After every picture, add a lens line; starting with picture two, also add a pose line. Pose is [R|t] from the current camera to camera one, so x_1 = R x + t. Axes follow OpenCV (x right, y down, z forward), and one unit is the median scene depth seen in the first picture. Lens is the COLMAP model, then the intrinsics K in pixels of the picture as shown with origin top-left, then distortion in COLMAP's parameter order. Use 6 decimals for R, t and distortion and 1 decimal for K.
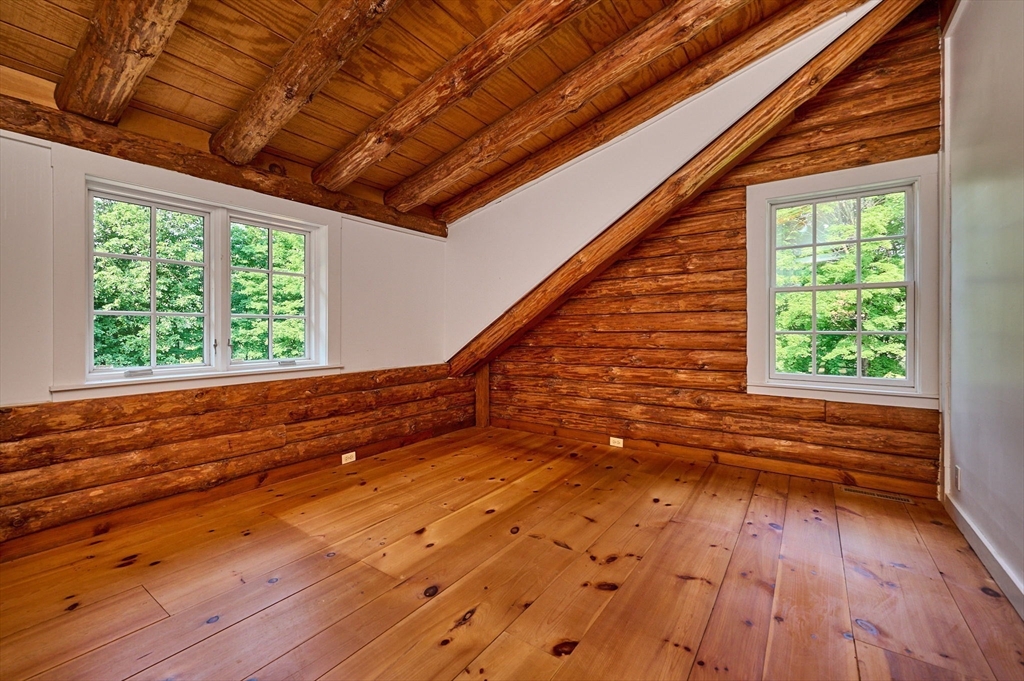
lens RADIAL K [[424.0, 0, 509.7], [0, 424.0, 327.9], [0, 0, 1]] dist [-0.000387, -0.000064]
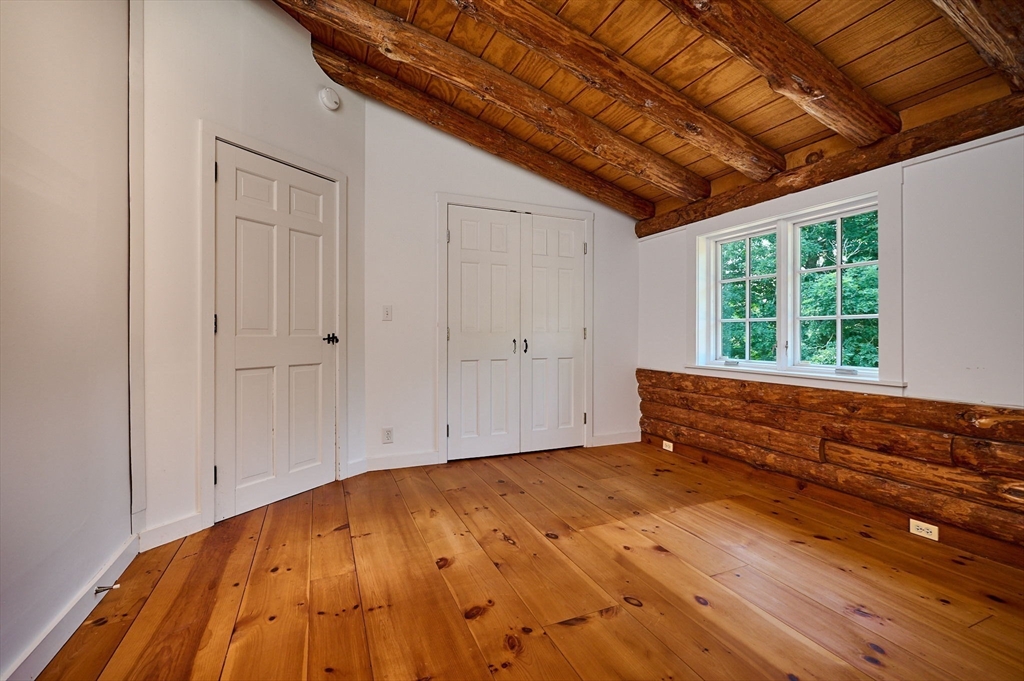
lens RADIAL K [[424.0, 0, 509.7], [0, 424.0, 327.9], [0, 0, 1]] dist [-0.000387, -0.000064]
pose [[-0.503545, -0.010943, -0.863900, 0.650261], [0.001365, 0.999908, -0.013461, 0.007395], [0.863968, -0.007957, -0.503484, 1.010020]]
